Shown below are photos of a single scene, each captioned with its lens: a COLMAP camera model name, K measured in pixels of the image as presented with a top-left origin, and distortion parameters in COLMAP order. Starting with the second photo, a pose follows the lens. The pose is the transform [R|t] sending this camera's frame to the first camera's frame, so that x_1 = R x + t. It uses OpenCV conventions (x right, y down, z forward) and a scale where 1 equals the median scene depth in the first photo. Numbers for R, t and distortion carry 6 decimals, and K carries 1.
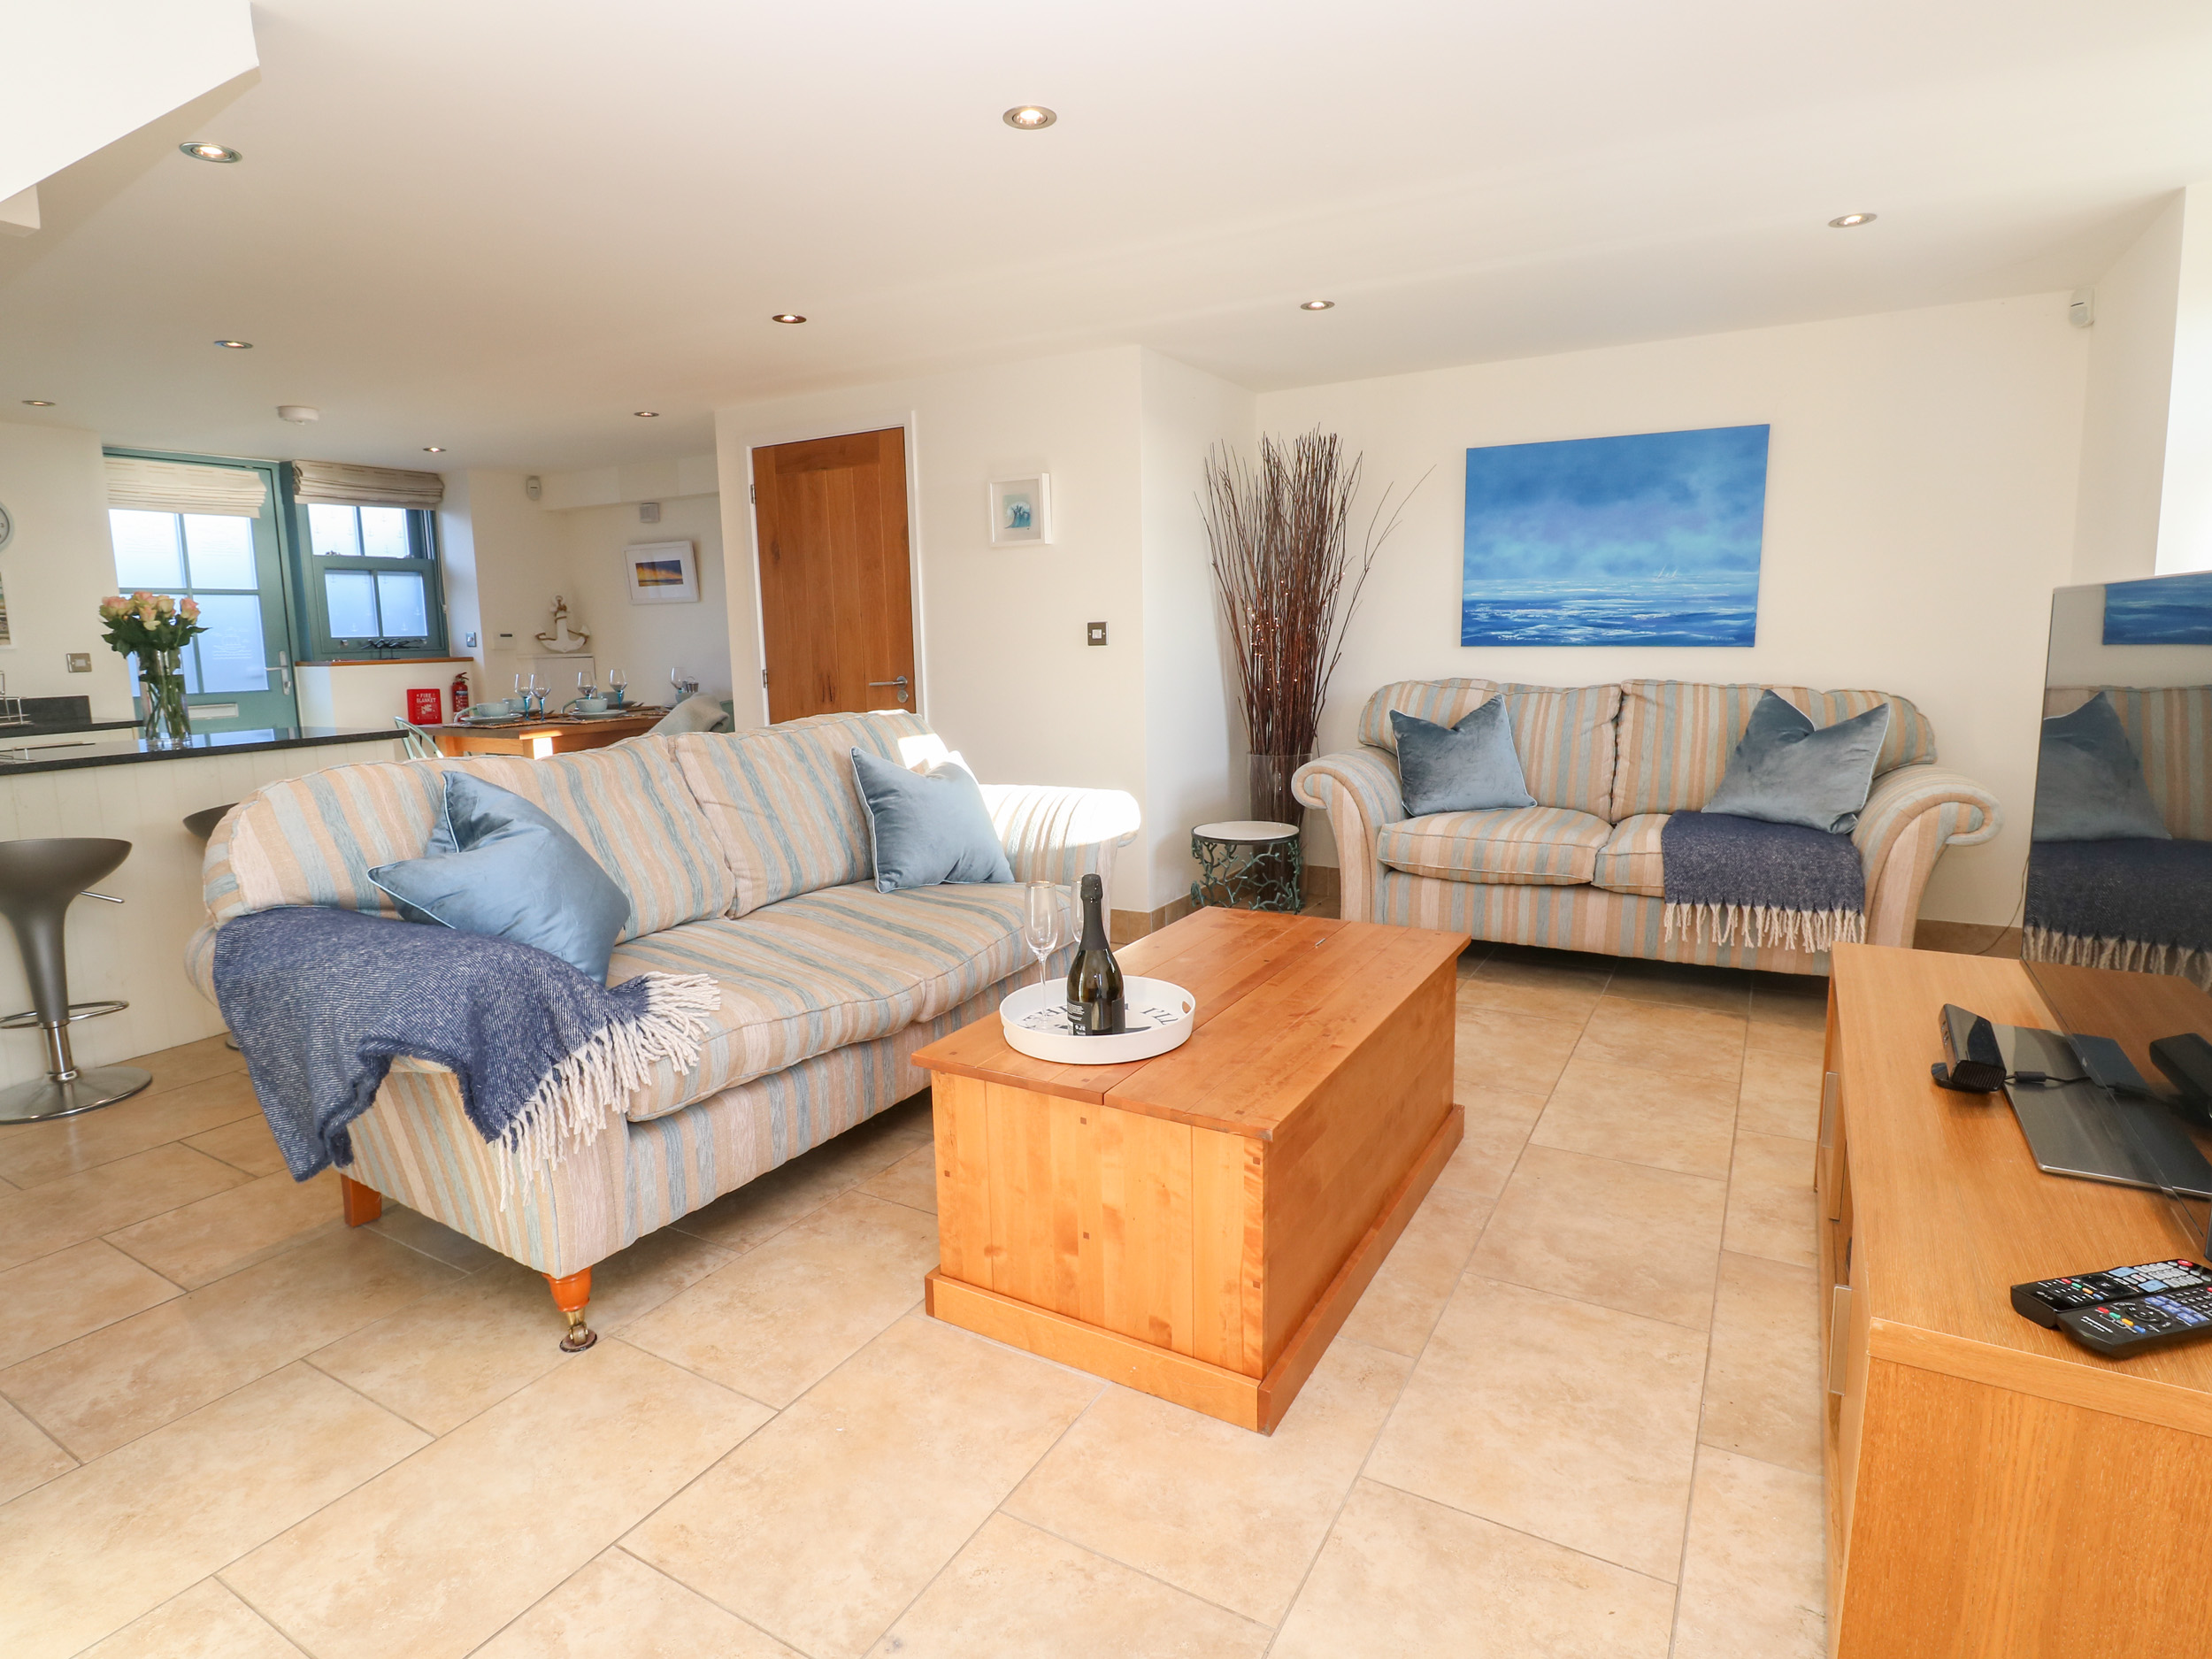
lens RADIAL K [[1169.4, 0, 1106.0], [0, 1169.4, 829.5], [0, 0, 1]] dist [0.000836, -0.018767]
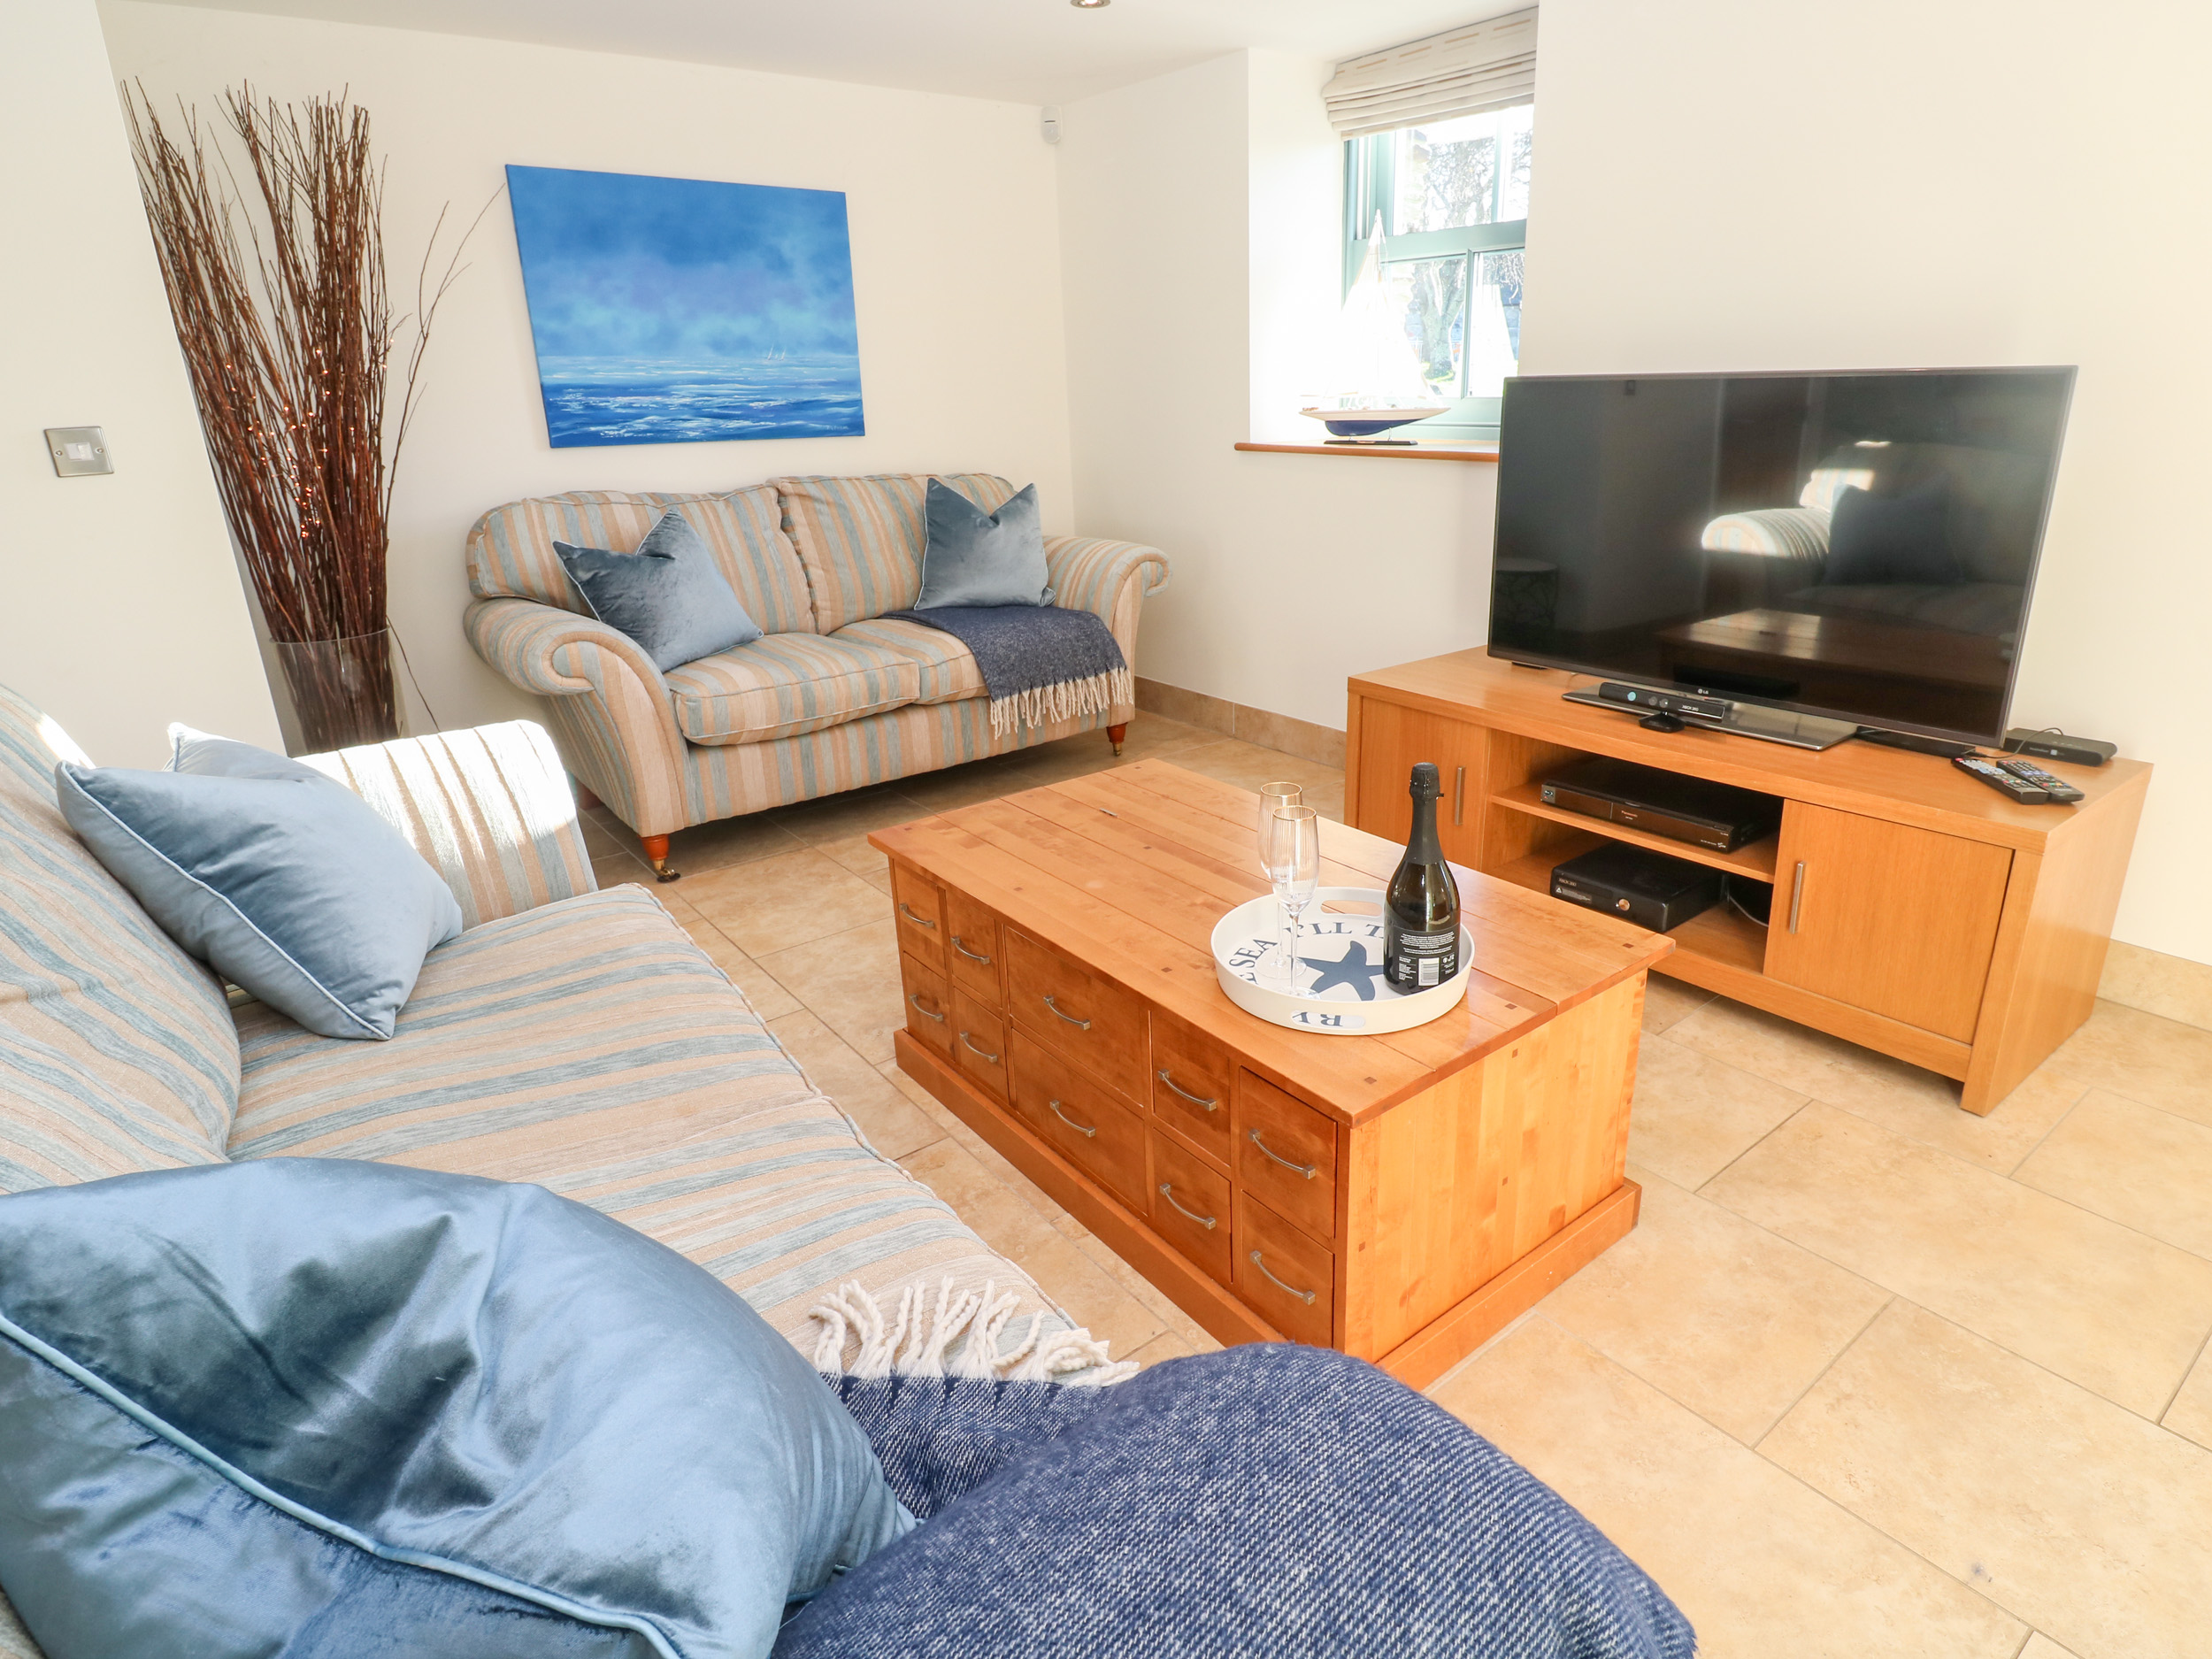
lens RADIAL K [[1236.0, 0, 1106.0], [0, 1236.0, 829.5], [0, 0, 1]] dist [-0.003424, -0.014648]
pose [[0.357238, -0.308690, 0.881528, -0.377206], [0.172552, 0.949373, 0.262521, -0.078508], [-0.917936, 0.058327, 0.392417, 0.419314]]
